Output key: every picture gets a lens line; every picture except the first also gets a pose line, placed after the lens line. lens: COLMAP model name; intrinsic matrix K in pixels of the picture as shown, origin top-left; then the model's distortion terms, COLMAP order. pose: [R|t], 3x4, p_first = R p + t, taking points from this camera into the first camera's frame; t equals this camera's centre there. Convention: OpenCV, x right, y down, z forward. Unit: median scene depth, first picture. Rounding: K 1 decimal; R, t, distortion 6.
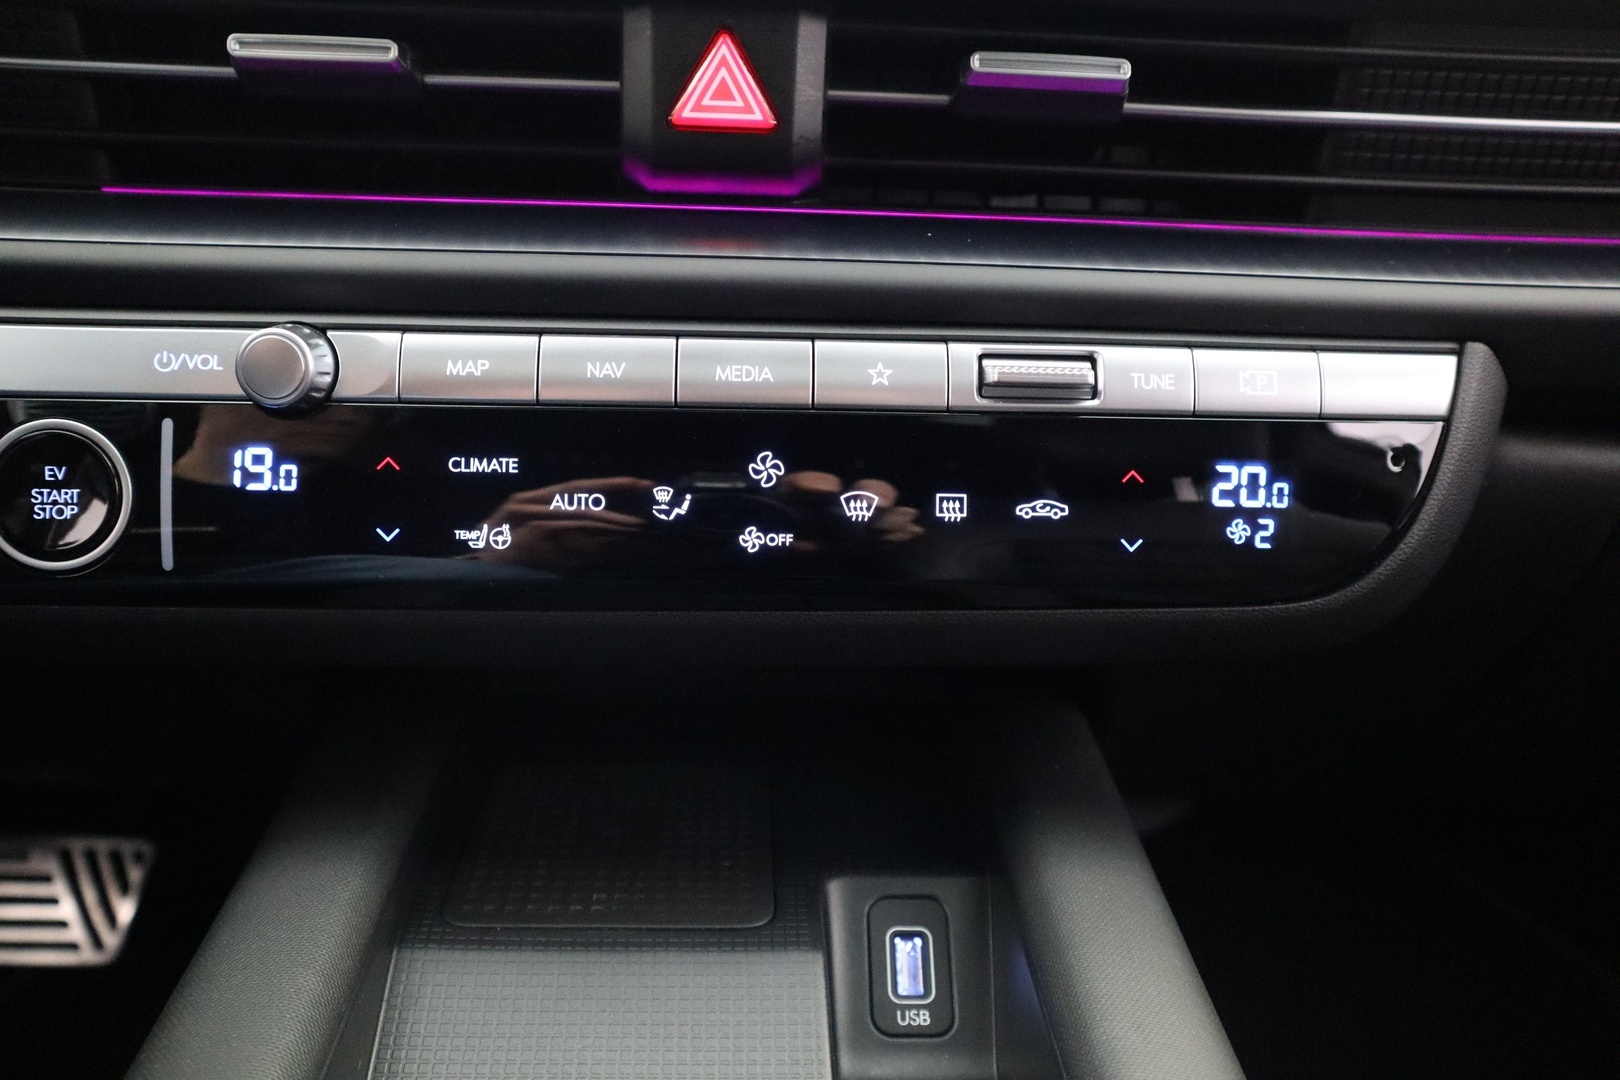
lens RADIAL K [[1275.4, 0, 793.6], [0, 1275.4, 533.9], [0, 0, 1]] dist [-0.036484, 0.006196]
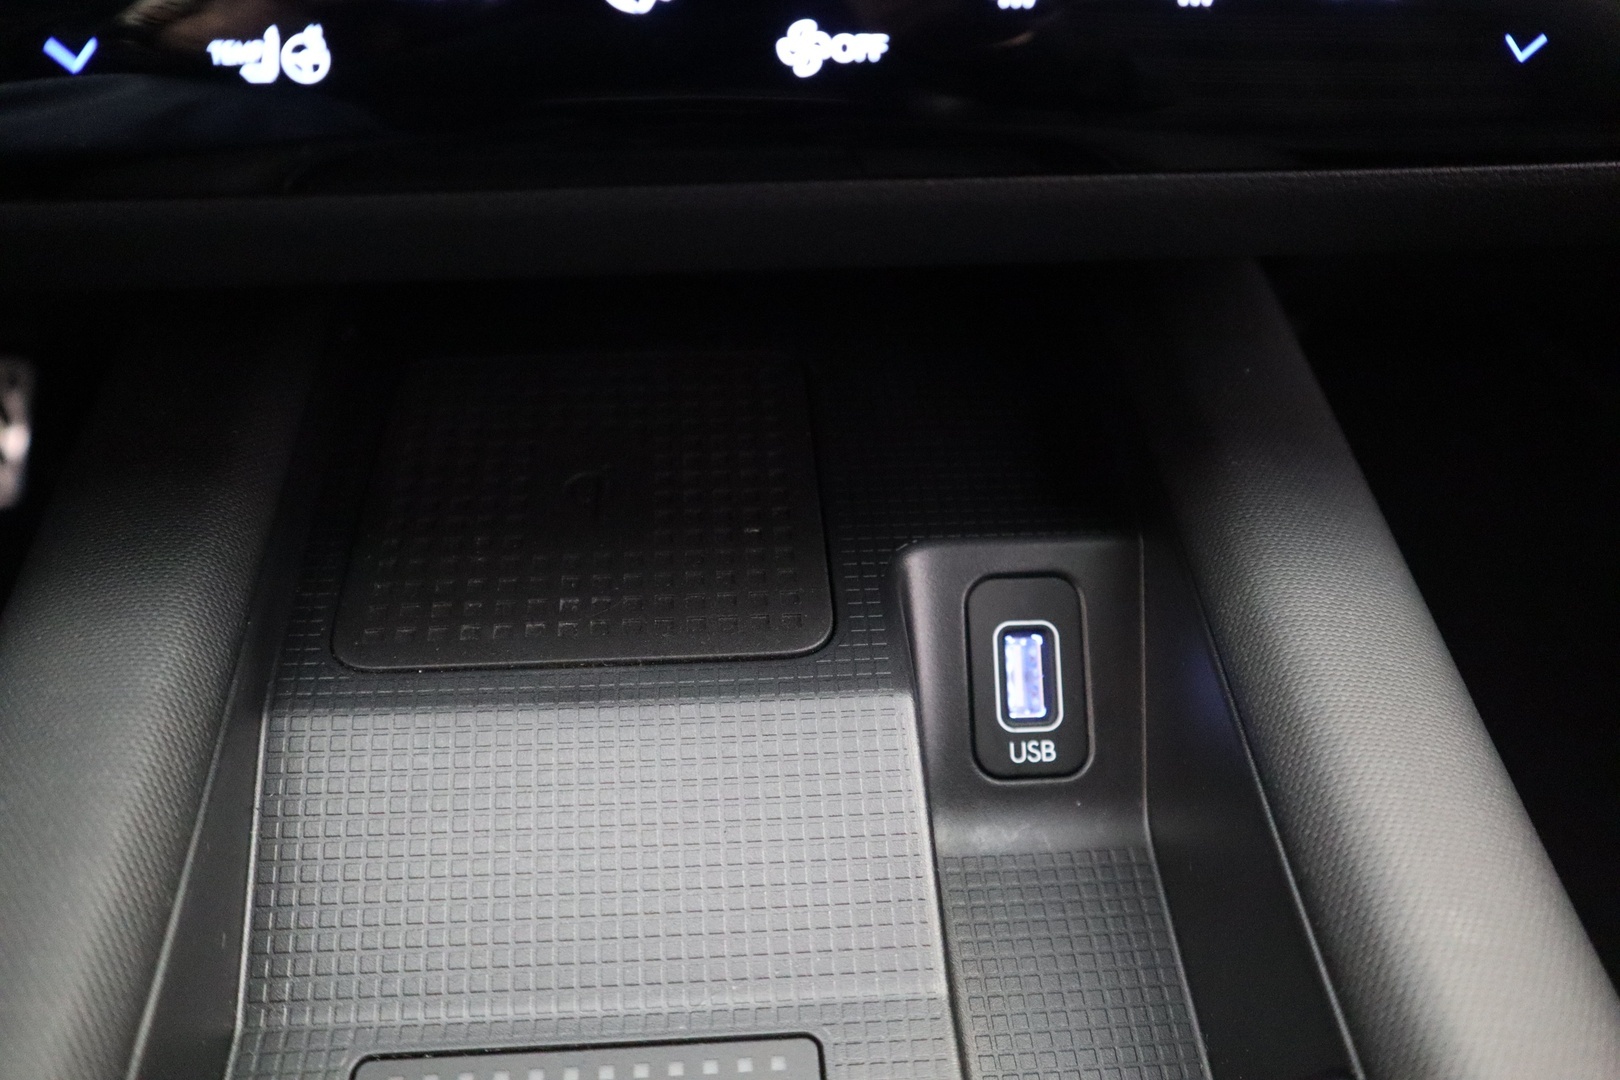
lens RADIAL K [[1275.4, 0, 793.6], [0, 1275.4, 533.9], [0, 0, 1]] dist [-0.036484, 0.006196]
pose [[0.999599, -0.023880, 0.015244, -0.046209], [0.014327, 0.890297, 0.455156, -0.049695], [-0.024441, -0.454755, 0.890281, 0.433401]]
